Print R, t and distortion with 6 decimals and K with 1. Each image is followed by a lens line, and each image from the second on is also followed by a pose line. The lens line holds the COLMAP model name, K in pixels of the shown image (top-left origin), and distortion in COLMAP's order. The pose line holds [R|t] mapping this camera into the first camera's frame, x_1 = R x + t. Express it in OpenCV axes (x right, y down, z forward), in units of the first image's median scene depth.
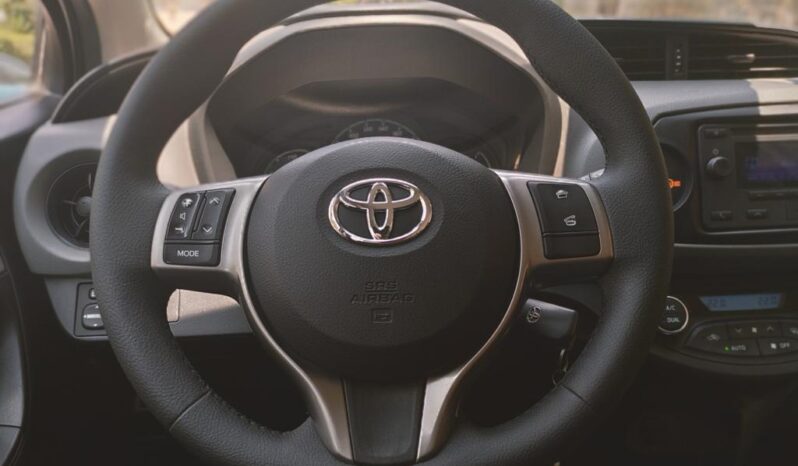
lens RADIAL K [[607.8, 0, 399.0], [0, 607.8, 233.0], [0, 0, 1]] dist [0.006784, 0.002790]
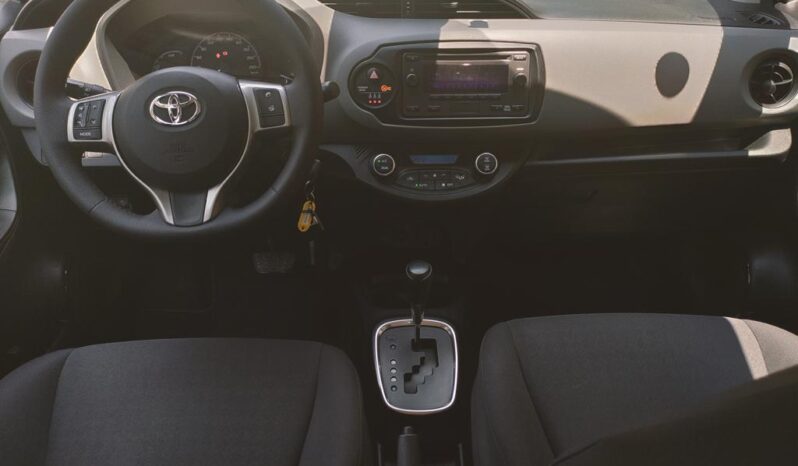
lens RADIAL K [[607.8, 0, 399.0], [0, 607.8, 233.0], [0, 0, 1]] dist [0.006784, 0.002790]
pose [[0.999297, 0.035899, 0.010776, 0.480410], [-0.037457, 0.967002, 0.252001, -0.119073], [-0.001374, -0.252227, 0.967667, -0.742907]]
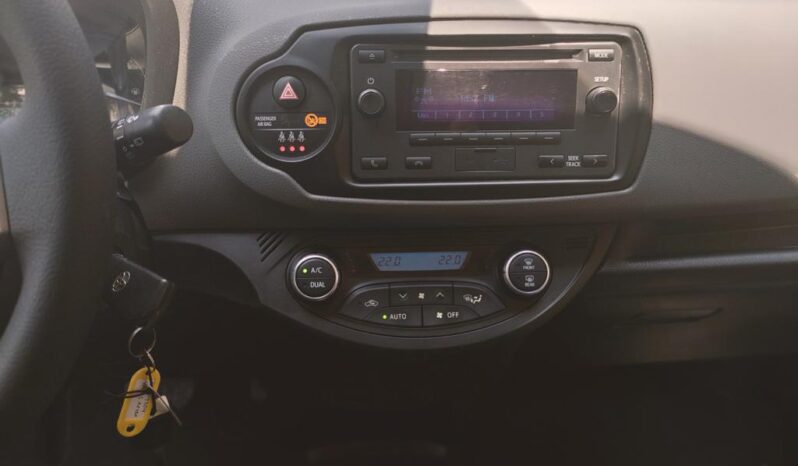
lens RADIAL K [[607.8, 0, 399.0], [0, 607.8, 233.0], [0, 0, 1]] dist [0.006784, 0.002790]
pose [[0.998976, 0.030375, 0.033524, 0.533924], [-0.036880, 0.975988, 0.214681, -0.111213], [-0.026198, -0.215697, 0.976109, 0.194158]]
